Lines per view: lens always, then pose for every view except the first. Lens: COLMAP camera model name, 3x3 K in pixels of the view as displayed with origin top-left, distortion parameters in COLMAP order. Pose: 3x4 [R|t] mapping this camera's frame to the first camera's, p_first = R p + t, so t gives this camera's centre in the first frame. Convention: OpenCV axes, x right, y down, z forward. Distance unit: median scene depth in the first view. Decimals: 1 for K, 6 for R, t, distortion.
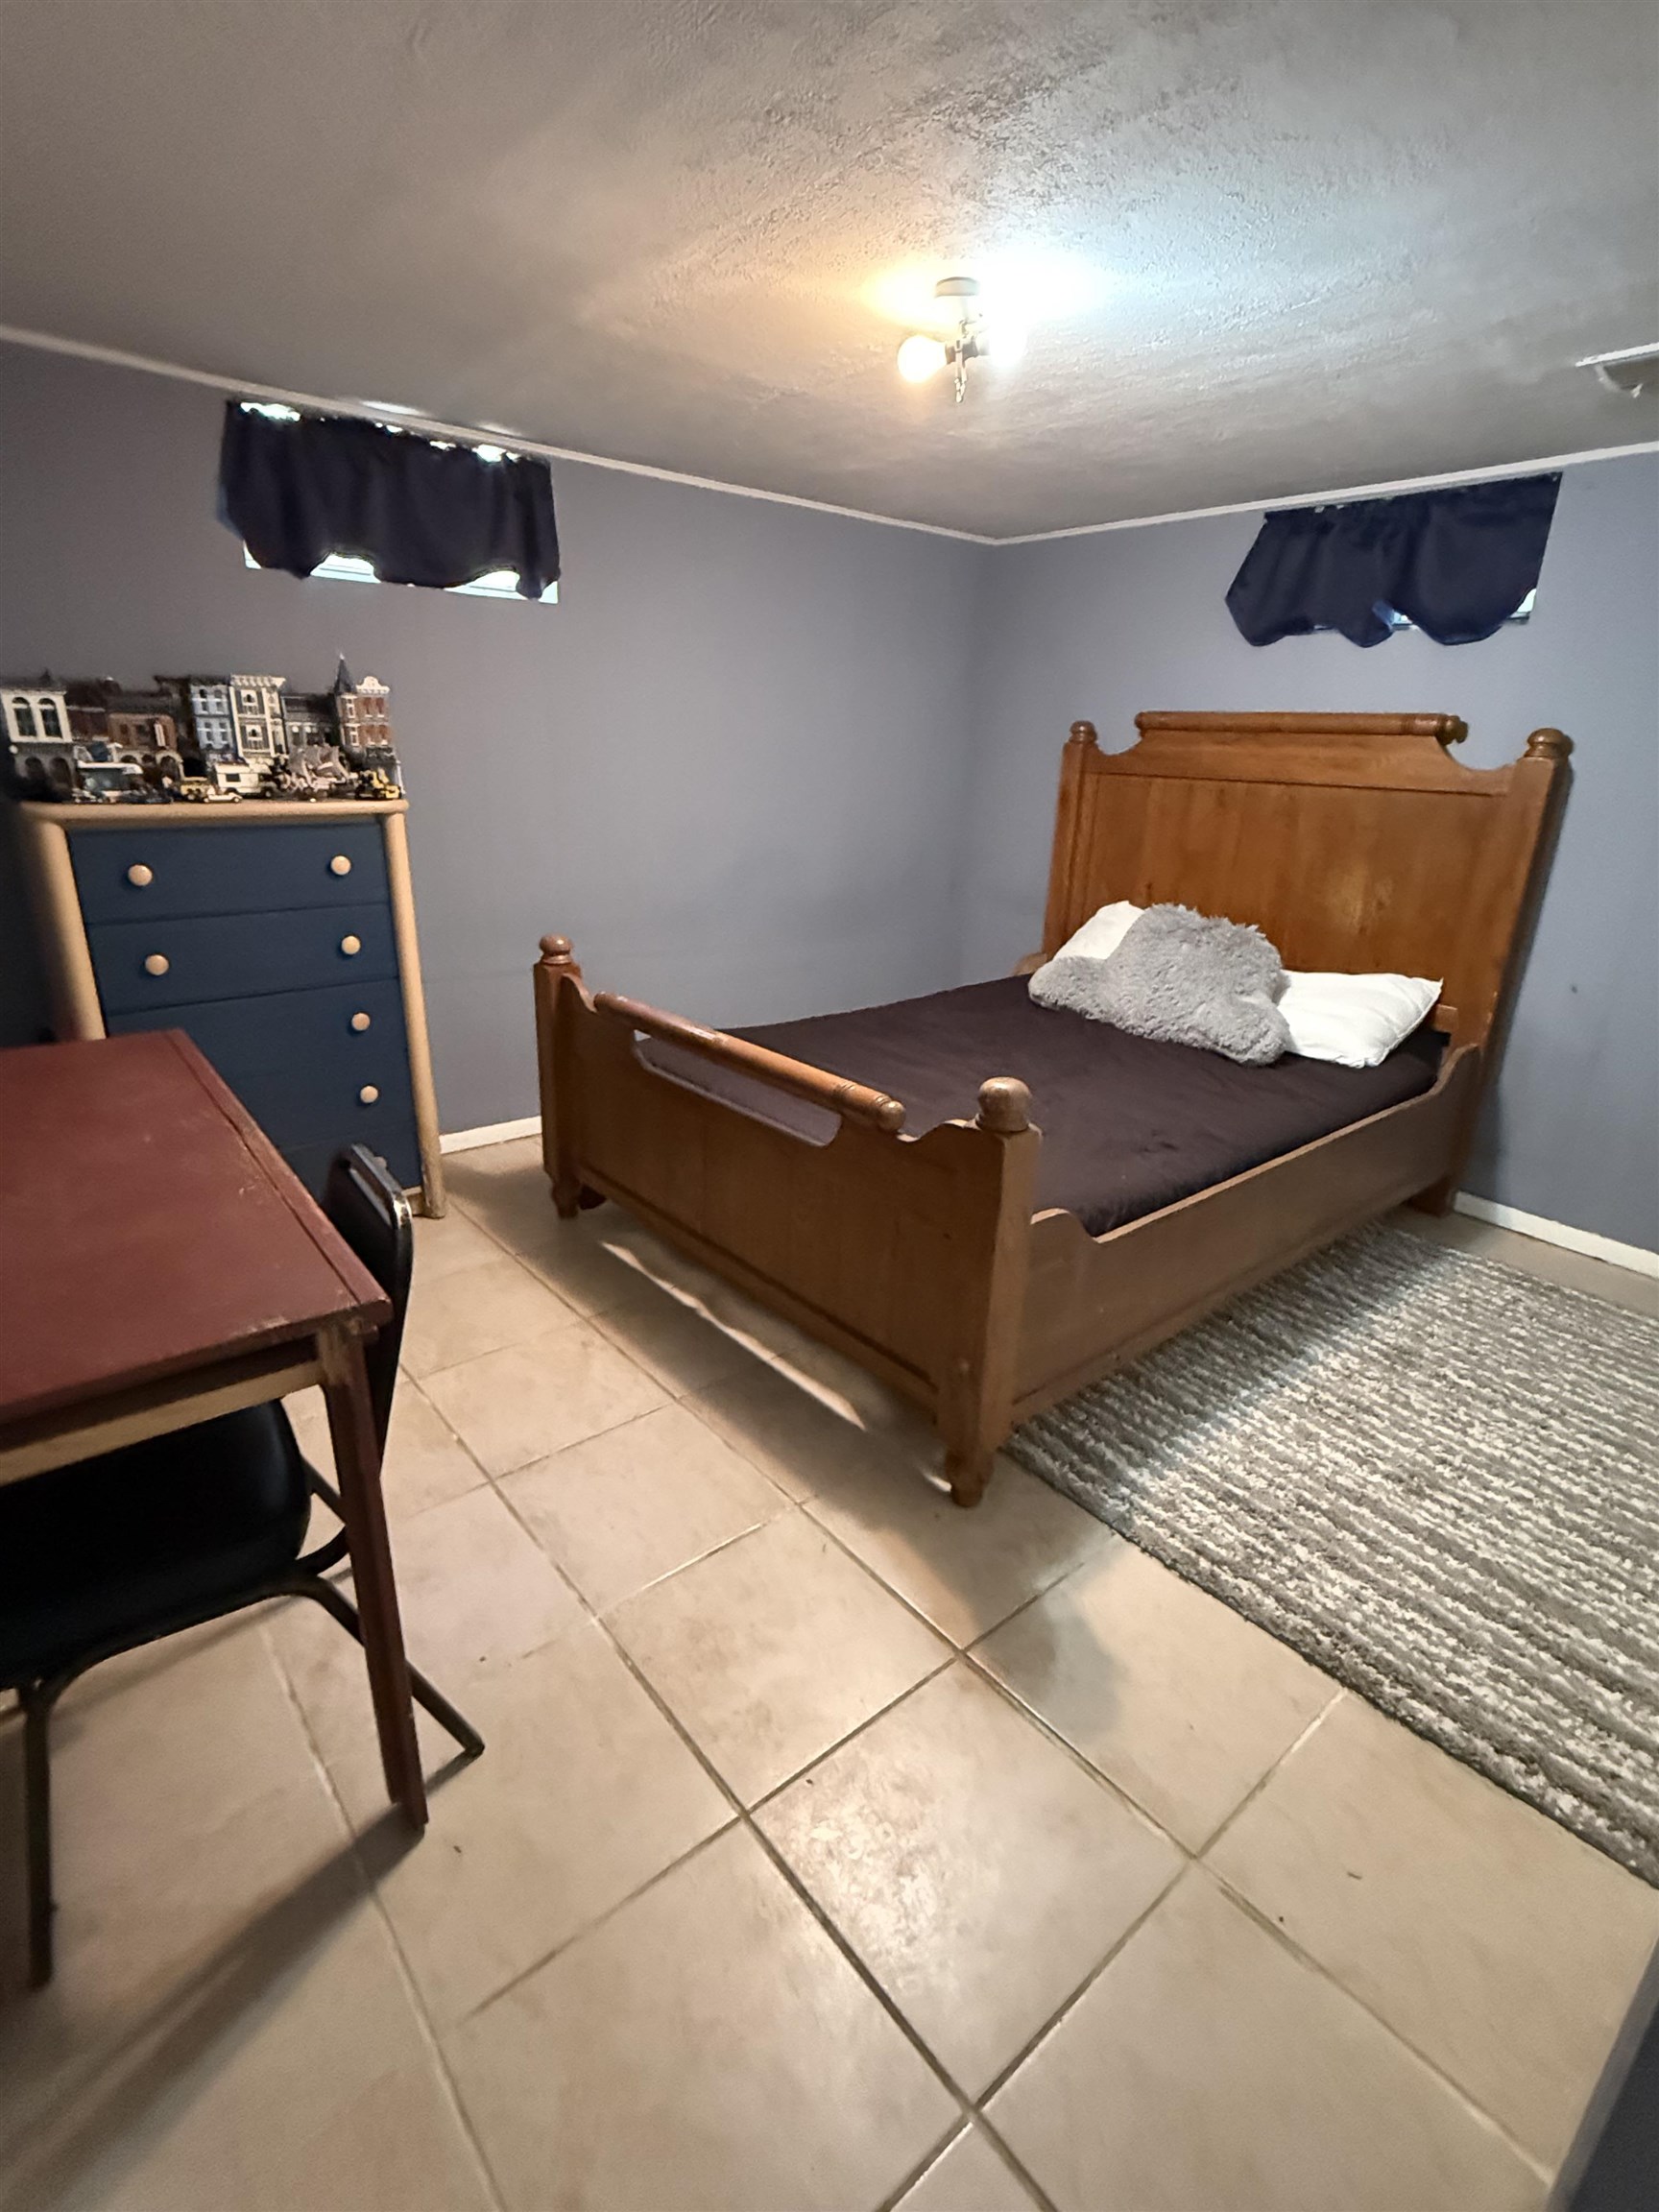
lens RADIAL K [[1054.7, 0, 837.9], [0, 1054.7, 1105.5], [0, 0, 1]] dist [-0.001831, -0.000034]
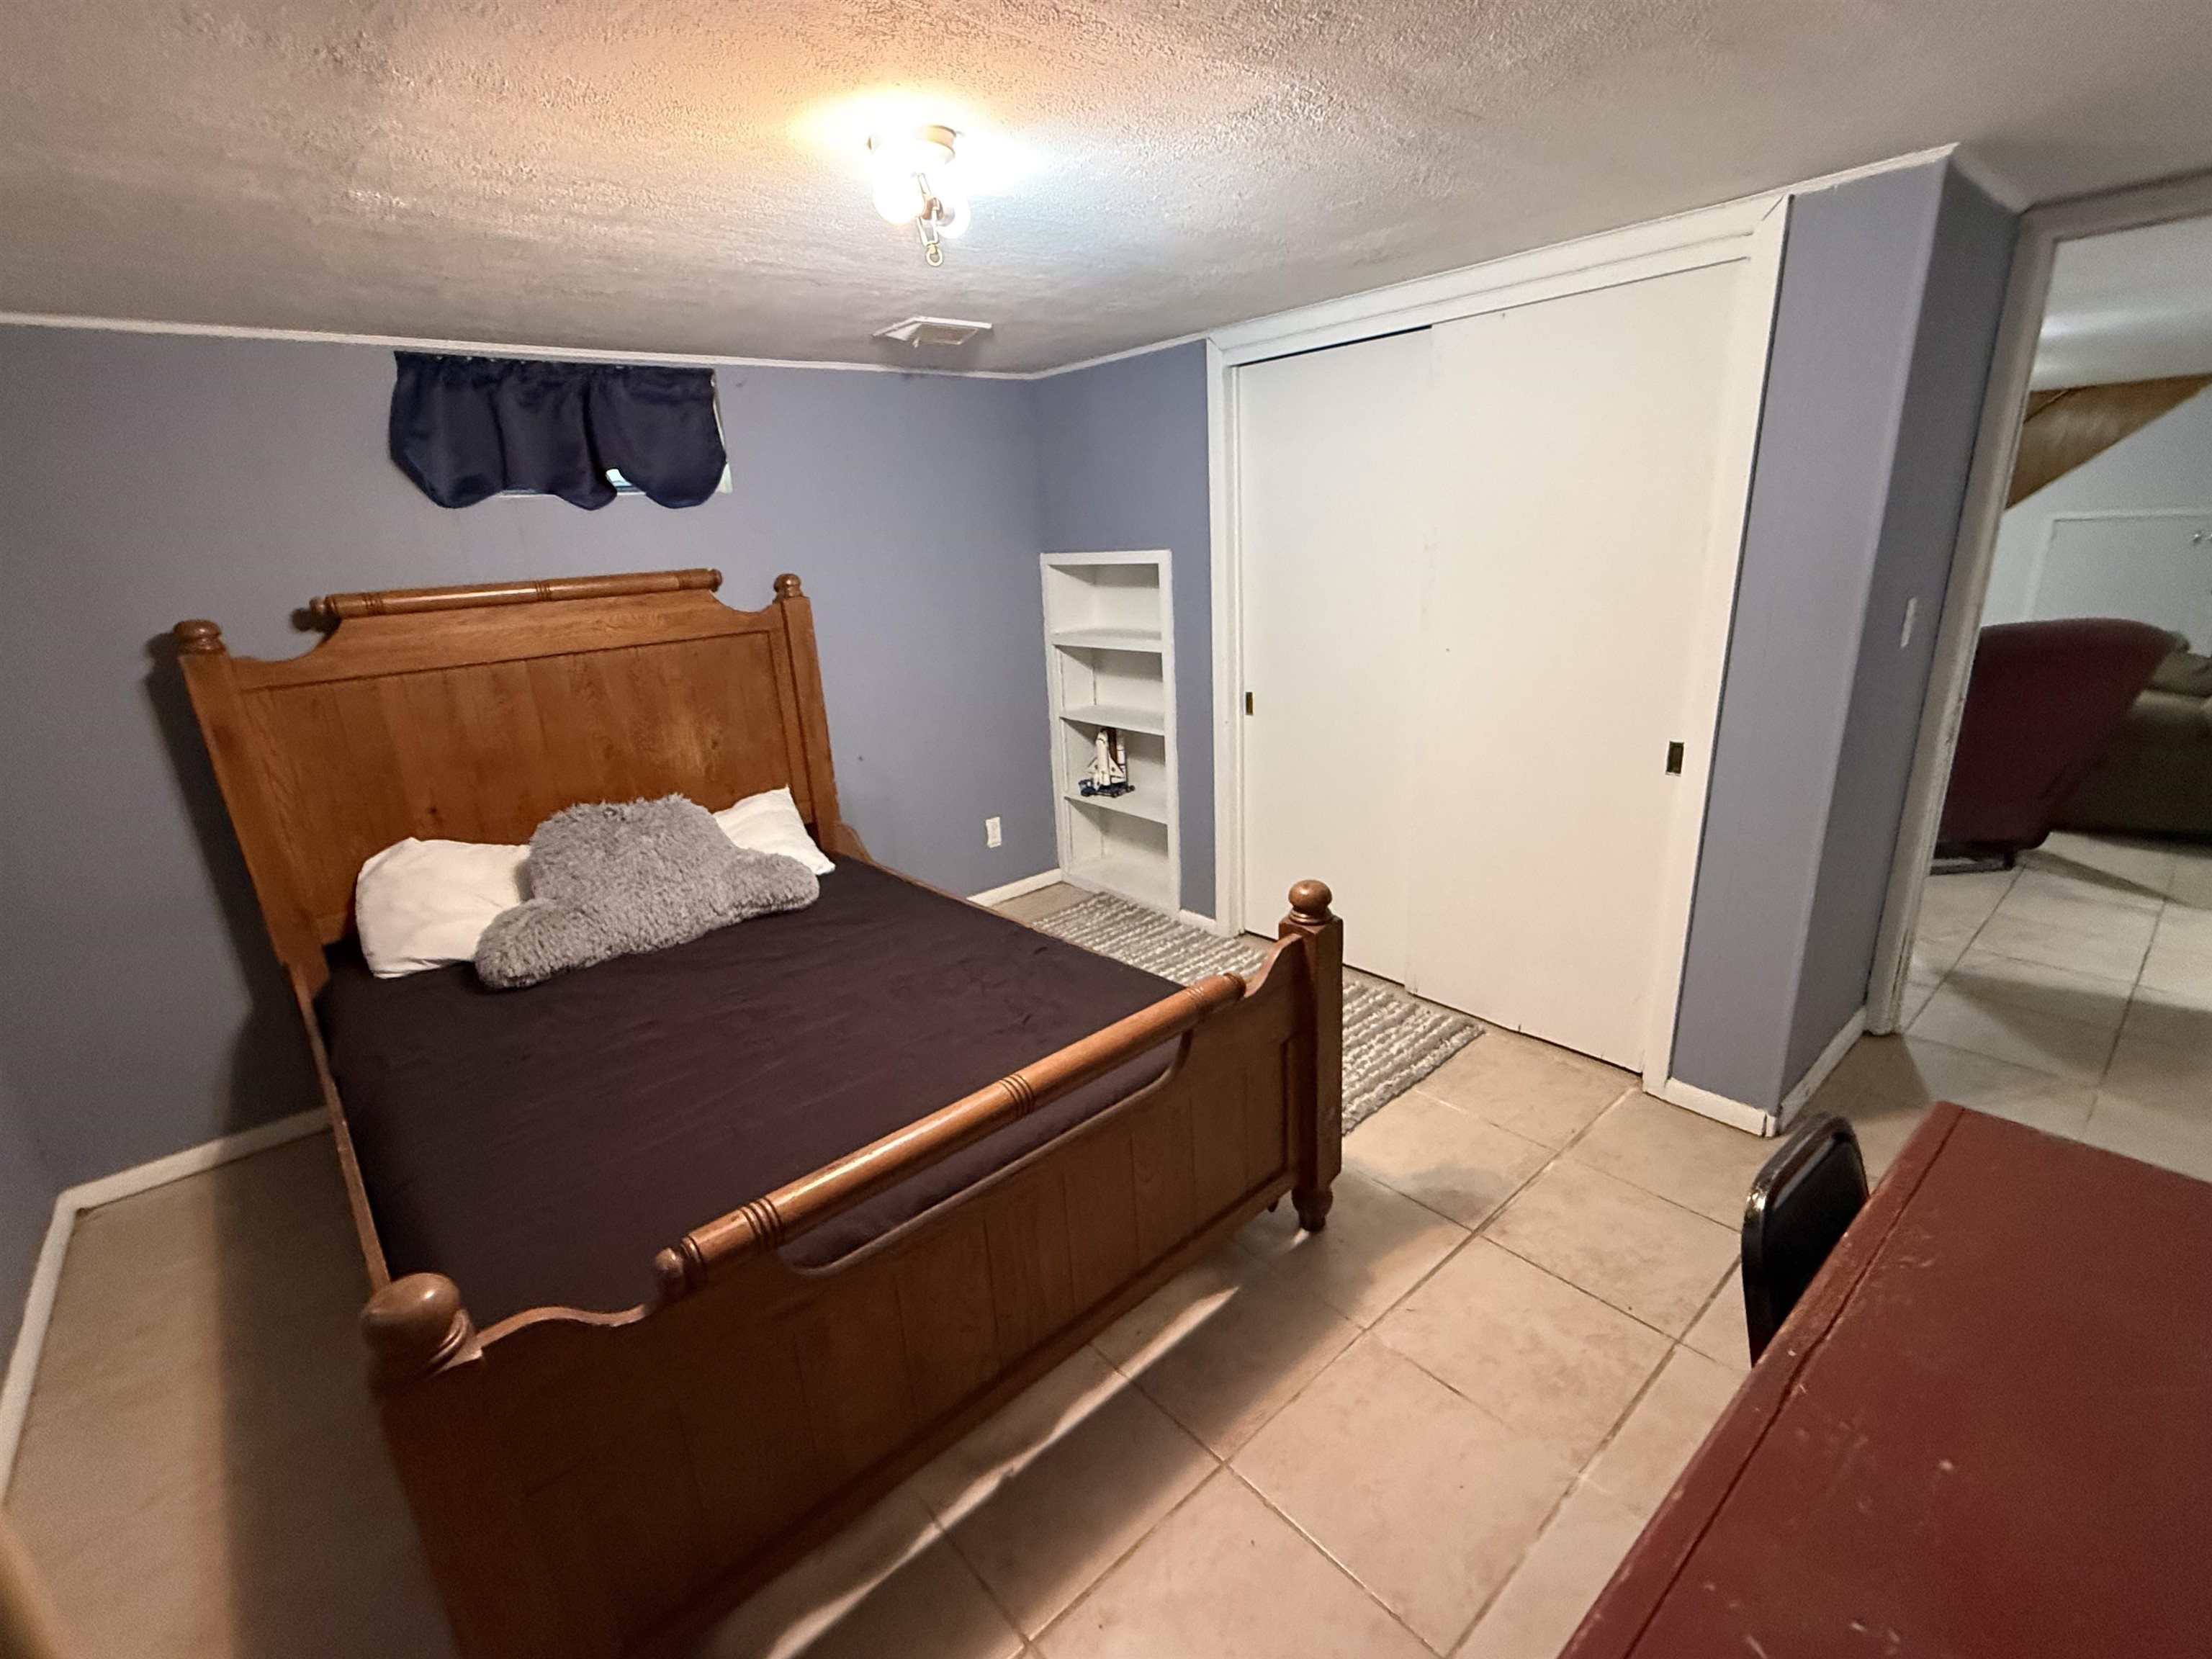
lens RADIAL K [[977.7, 0, 1104.9], [0, 977.7, 836.6], [0, 0, 1]] dist [-0.001391, -0.000098]
pose [[-0.011322, -0.333334, 0.942741, -0.492099], [0.384258, 0.868958, 0.311861, -0.283209], [-0.923156, 0.365787, 0.118249, 0.587789]]
